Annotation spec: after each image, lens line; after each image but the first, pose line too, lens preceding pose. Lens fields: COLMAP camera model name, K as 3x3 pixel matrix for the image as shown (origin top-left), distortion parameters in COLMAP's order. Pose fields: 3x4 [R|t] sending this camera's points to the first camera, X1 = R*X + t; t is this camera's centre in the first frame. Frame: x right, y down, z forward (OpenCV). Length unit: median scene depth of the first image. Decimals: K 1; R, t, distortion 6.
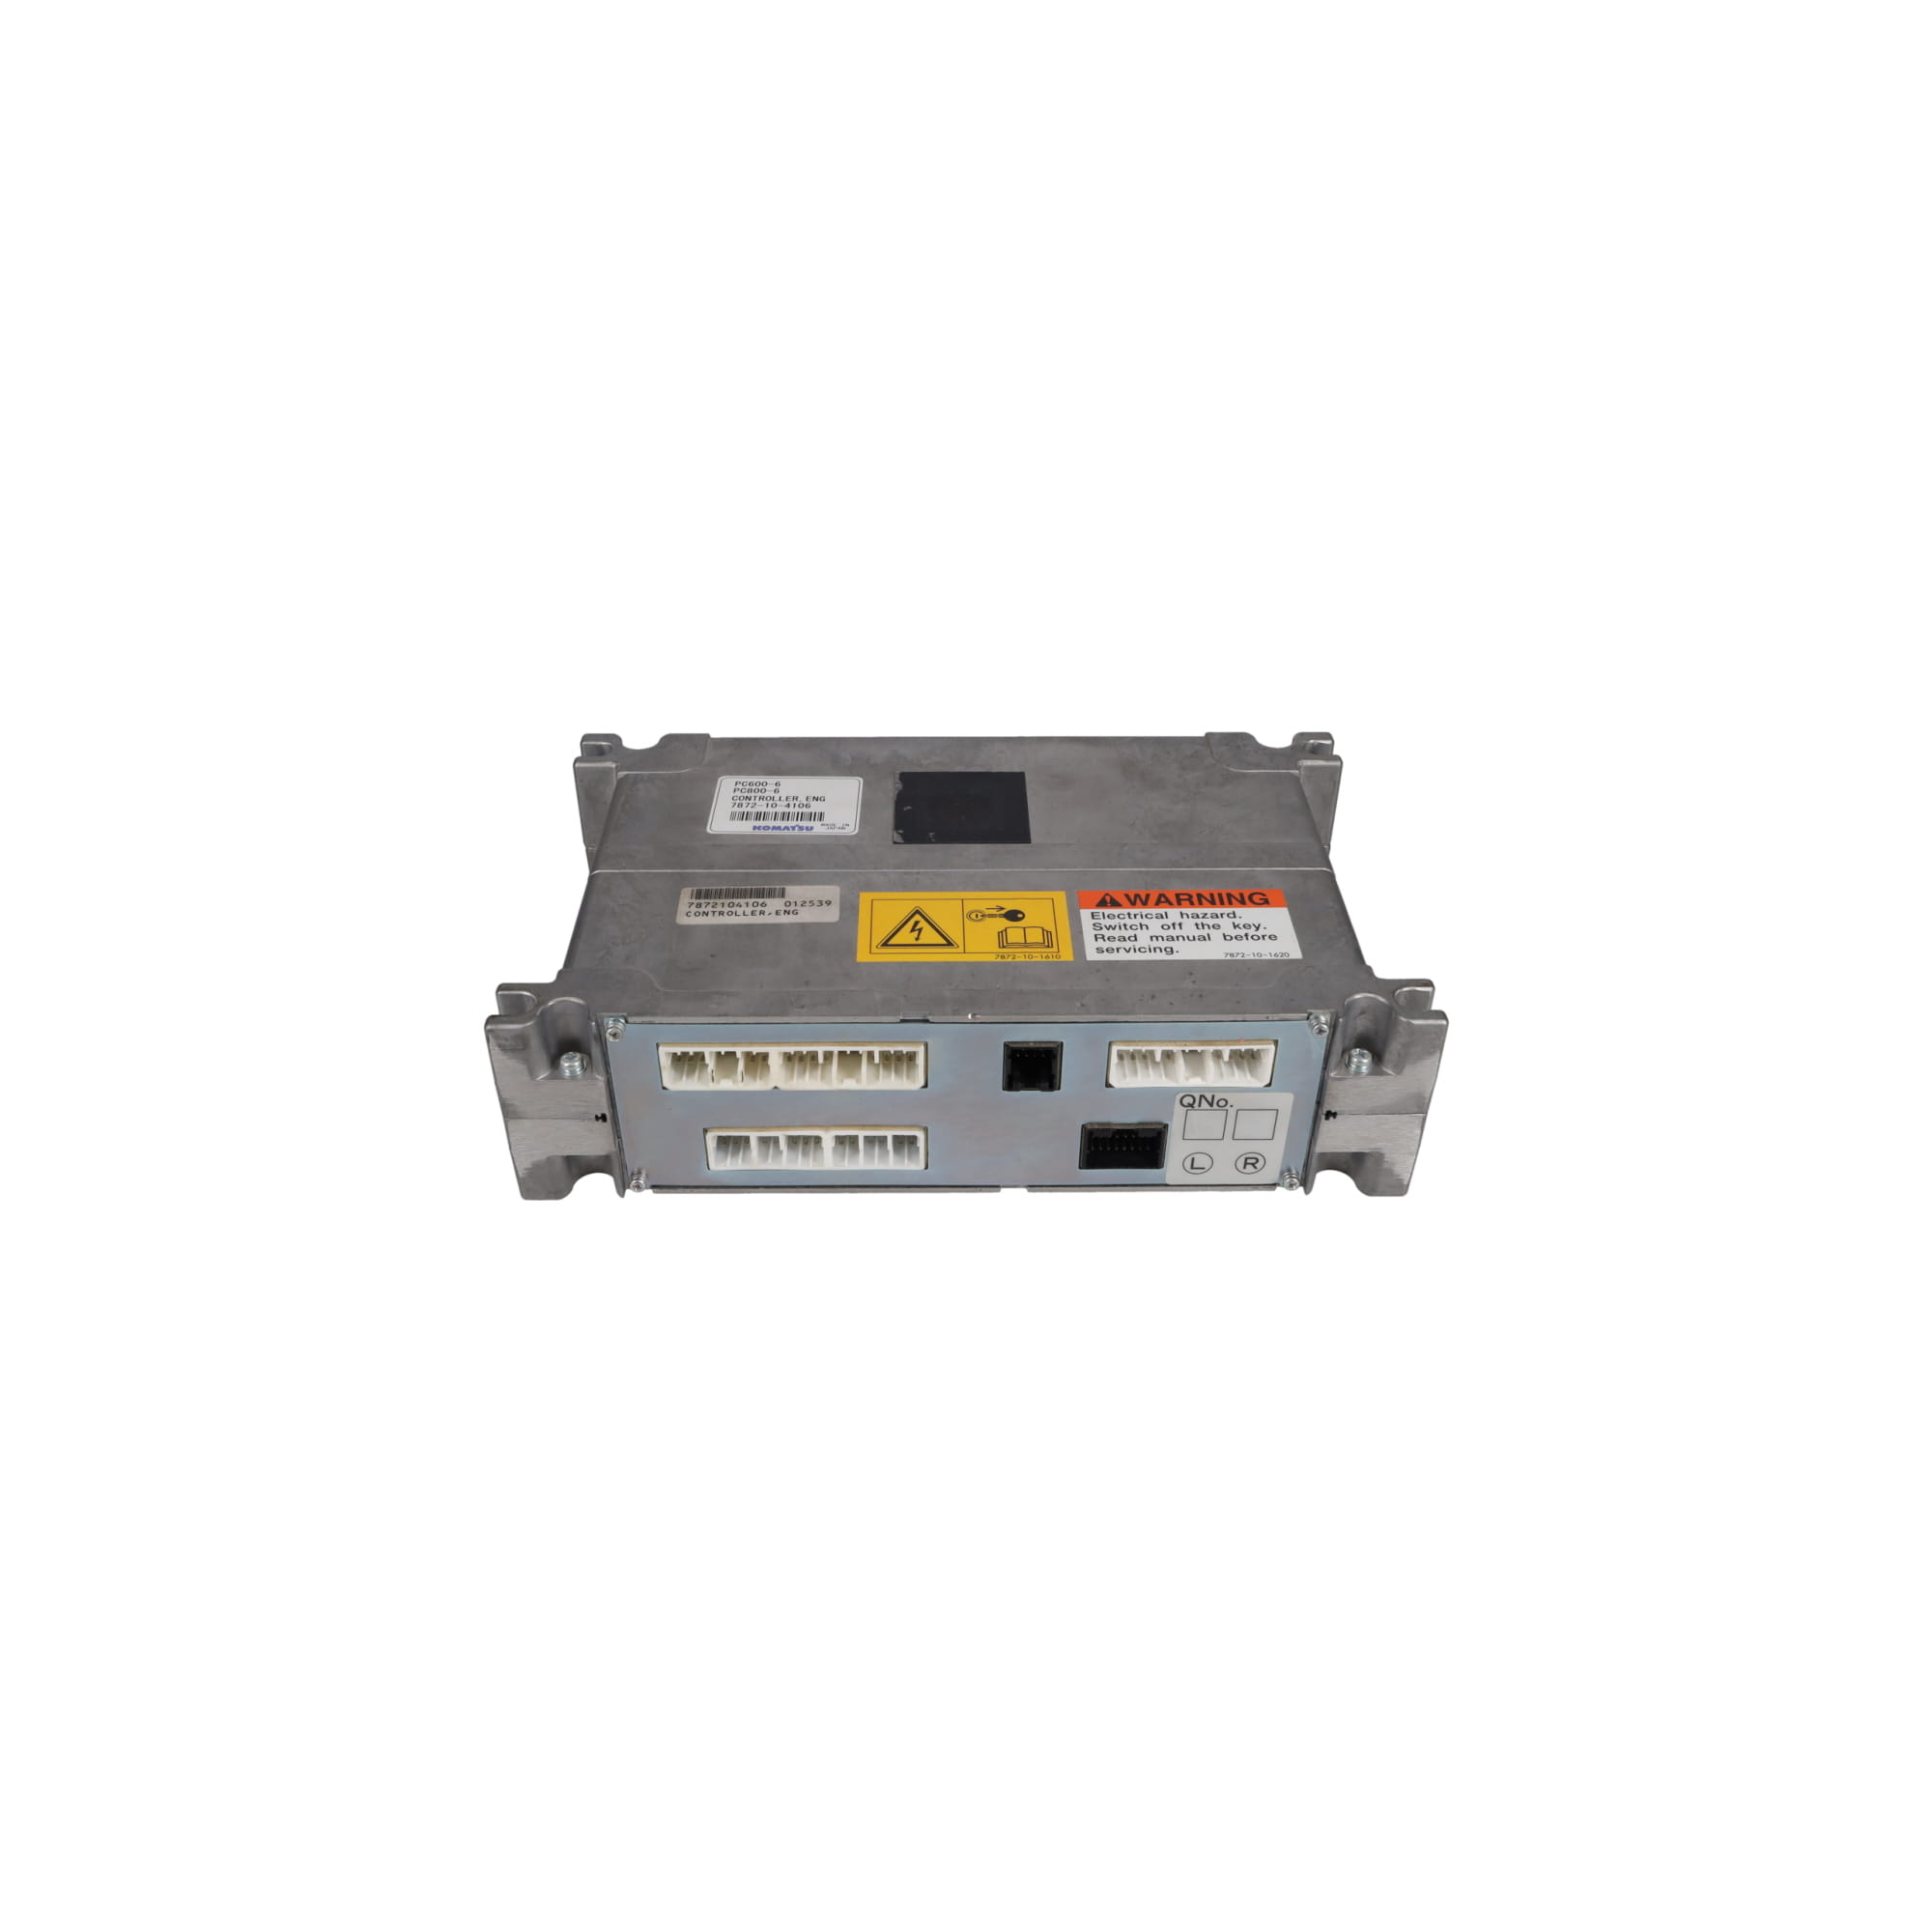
lens RADIAL K [[1607.2, 0, 972.8], [0, 1607.2, 971.5], [0, 0, 1]] dist [0.027900, -0.001139]
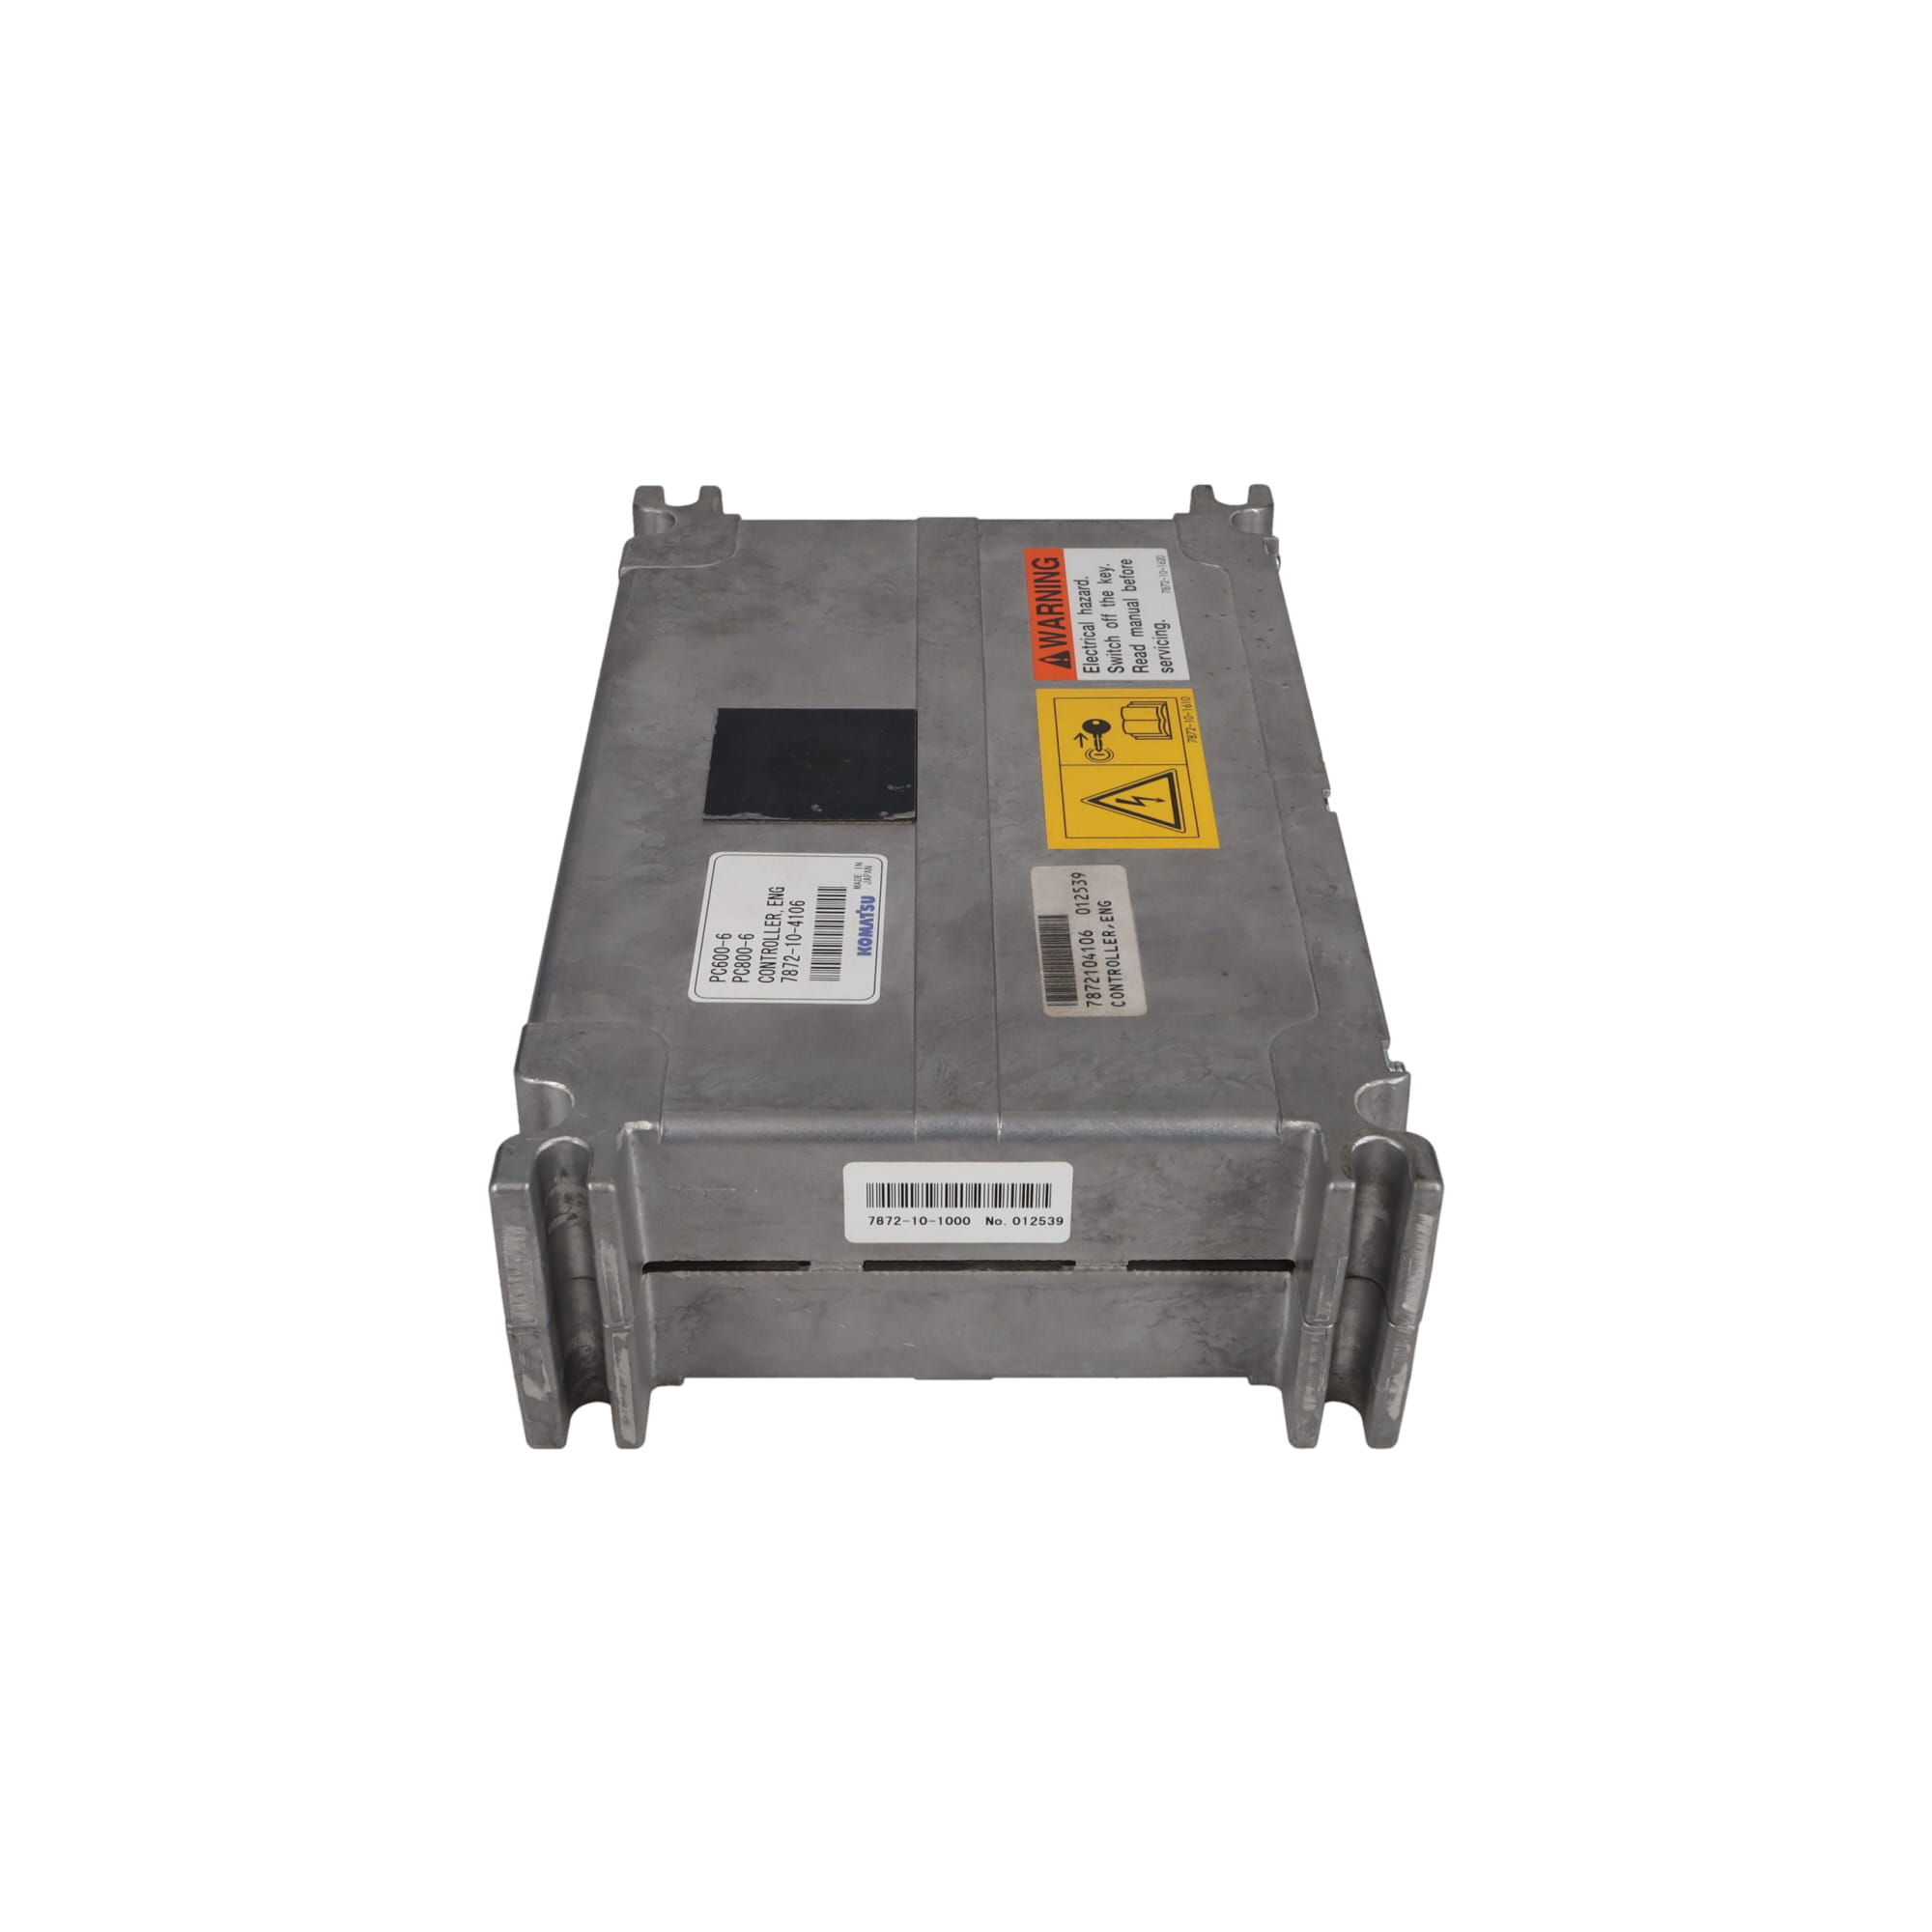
lens RADIAL K [[2367.0, 0, 953.7], [0, 2367.0, 972.7], [0, 0, 1]] dist [0.028442, 0.000000]
pose [[0.012578, -0.620415, 0.784173, -0.874104], [0.605406, 0.628882, 0.487843, -0.520493], [-0.795817, 0.468607, 0.383513, 0.680947]]
